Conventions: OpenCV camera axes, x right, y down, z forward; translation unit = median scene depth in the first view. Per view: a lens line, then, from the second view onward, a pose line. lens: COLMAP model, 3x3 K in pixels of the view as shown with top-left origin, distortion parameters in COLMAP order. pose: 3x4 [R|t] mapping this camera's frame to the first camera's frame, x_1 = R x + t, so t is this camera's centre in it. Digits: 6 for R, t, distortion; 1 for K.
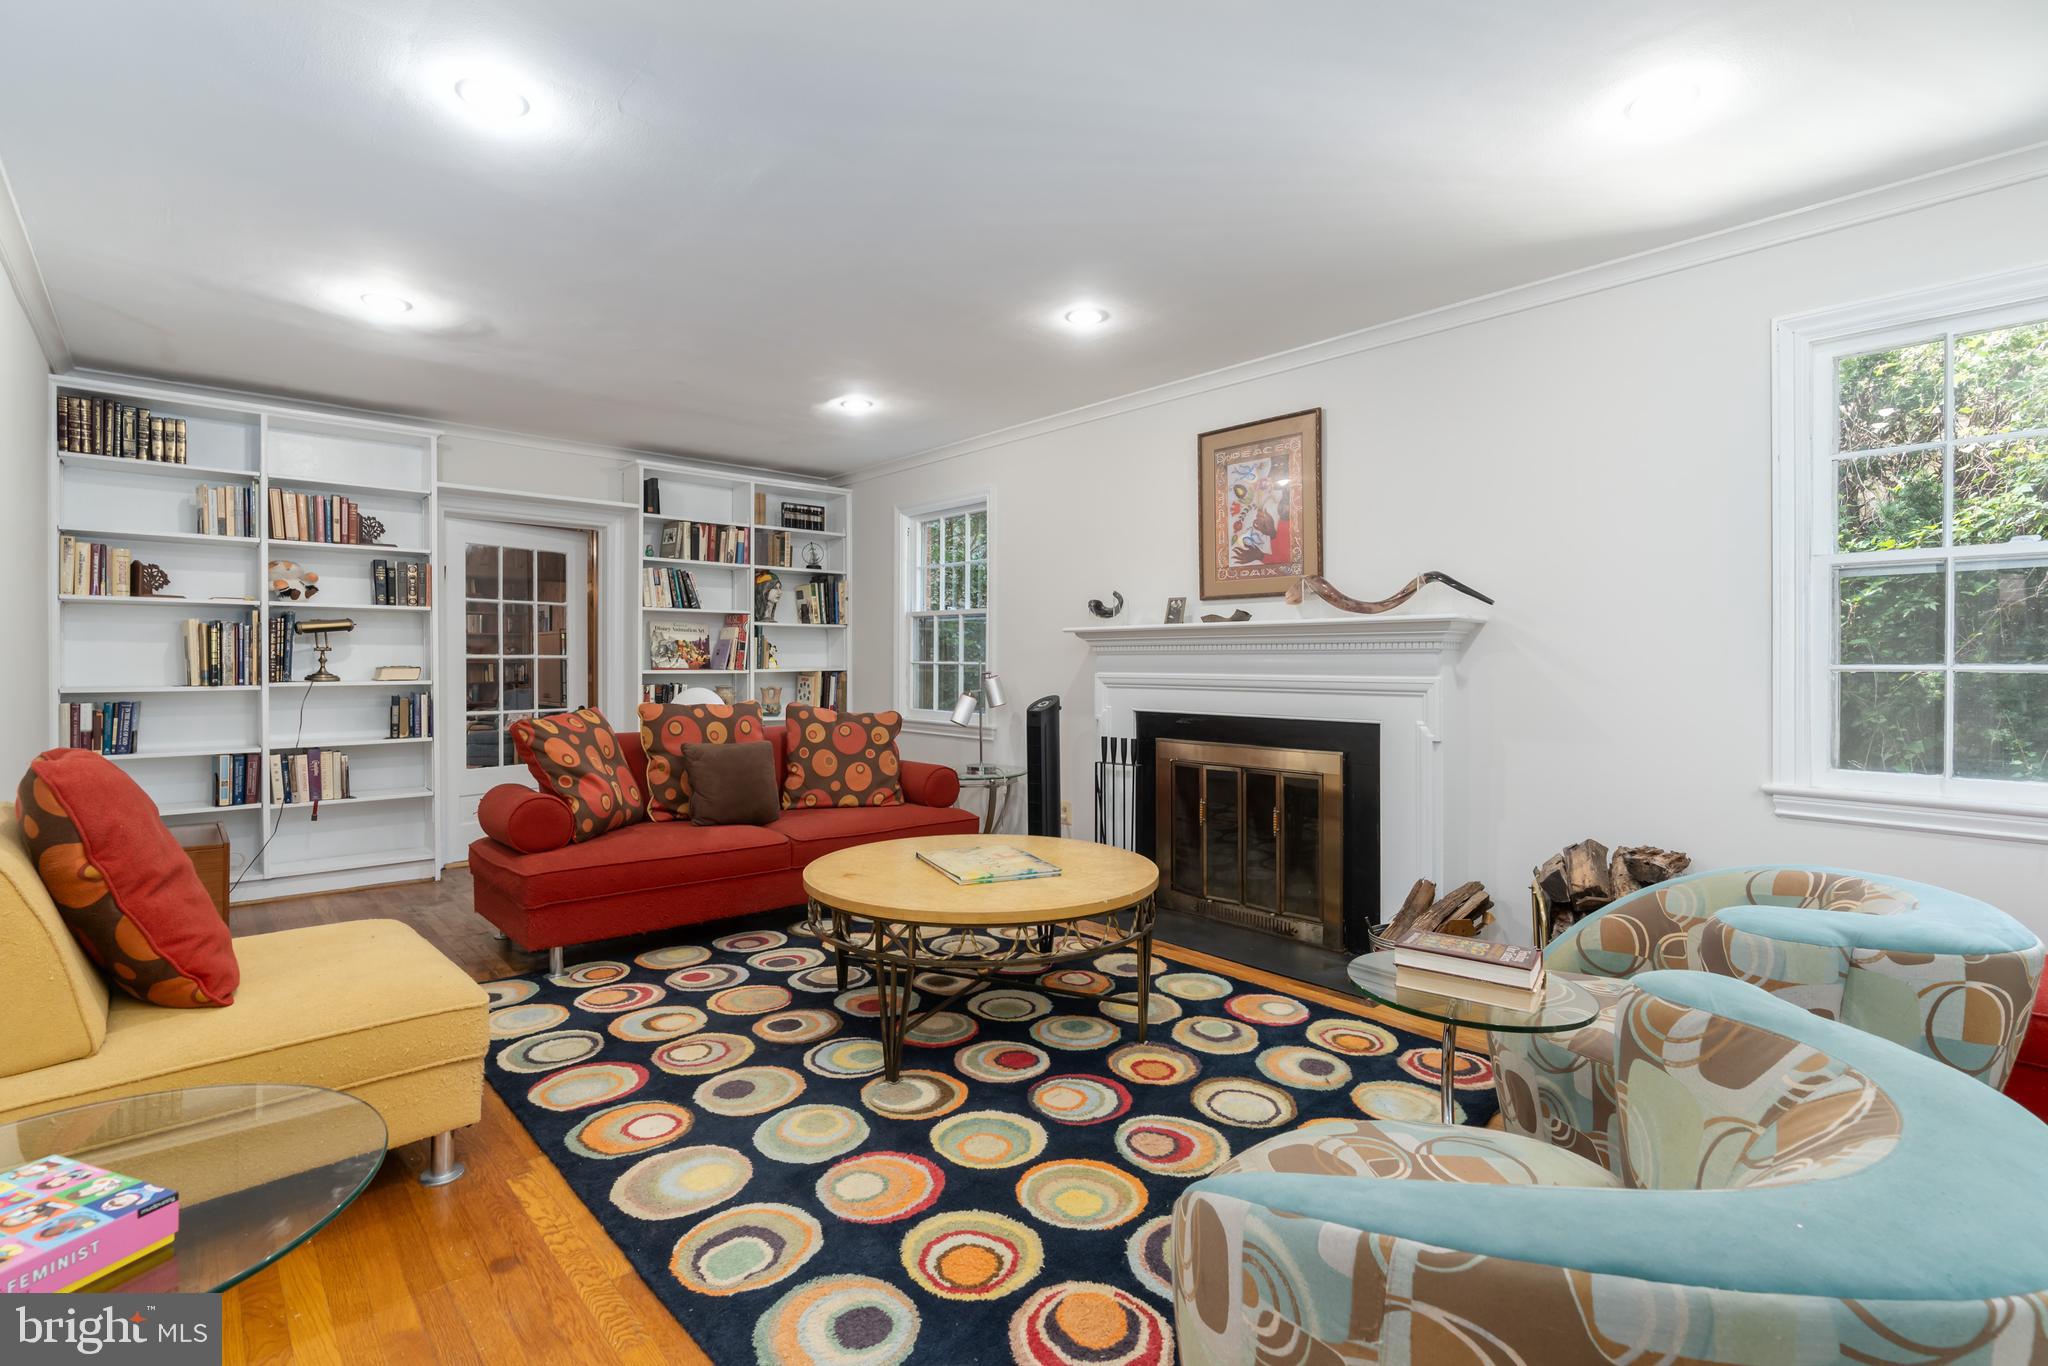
lens RADIAL K [[946.3, 0, 1048.1], [0, 946.3, 667.7], [0, 0, 1]] dist [-0.014209, 0.004628]
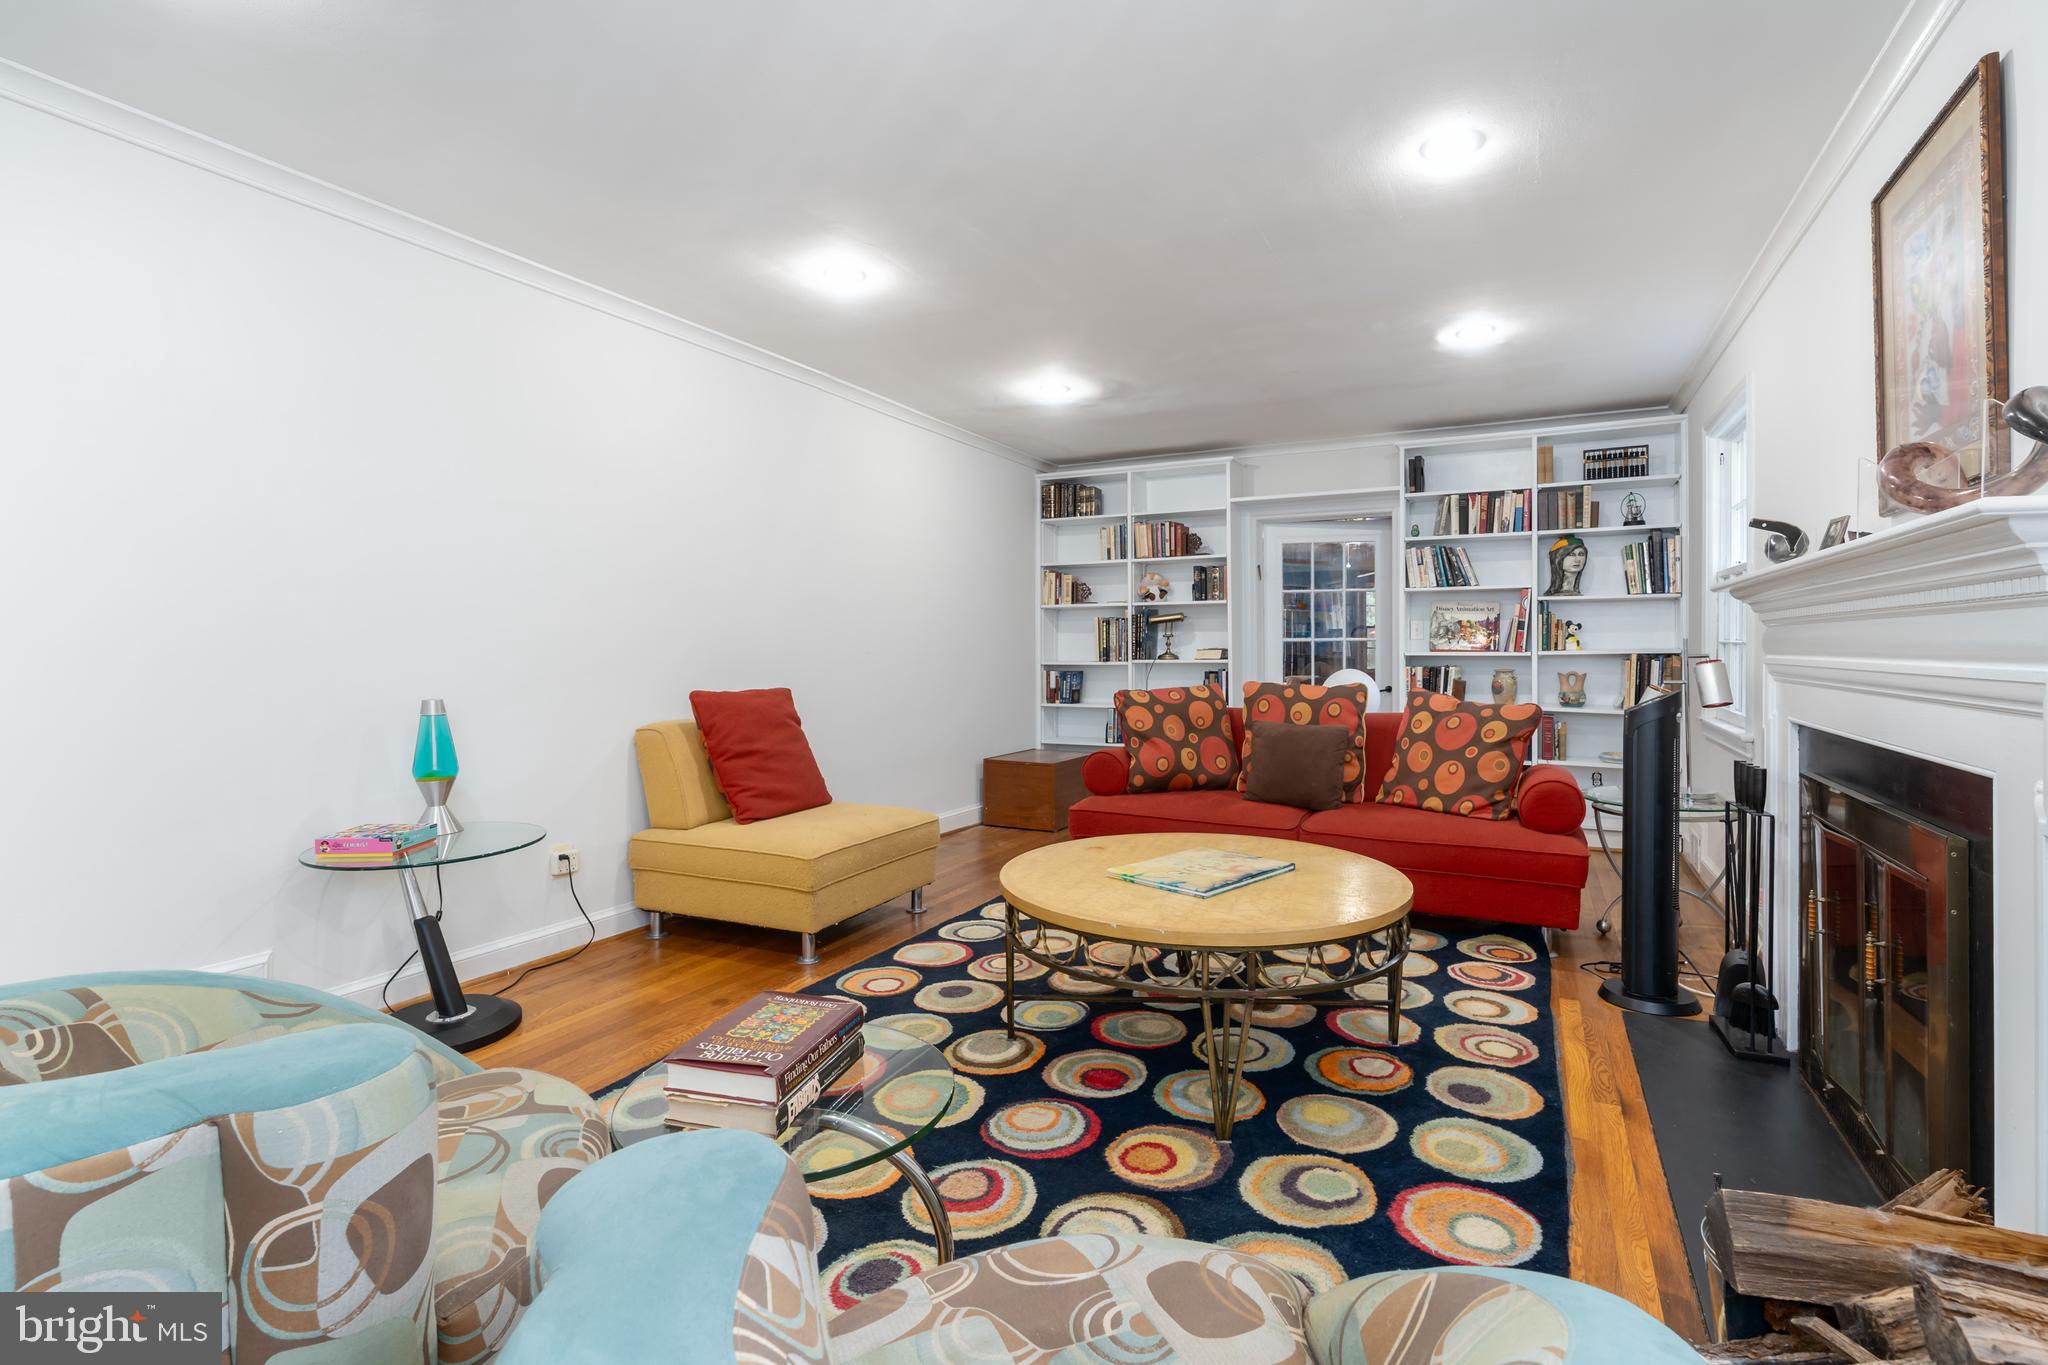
lens RADIAL K [[946.3, 0, 1048.1], [0, 946.3, 667.2], [0, 0, 1]] dist [-0.014209, 0.004628]
pose [[0.349379, 0.015623, -0.936851, 0.461350], [-0.001530, 0.999869, 0.016104, 0.003882], [0.936980, -0.004193, 0.349357, 0.371812]]
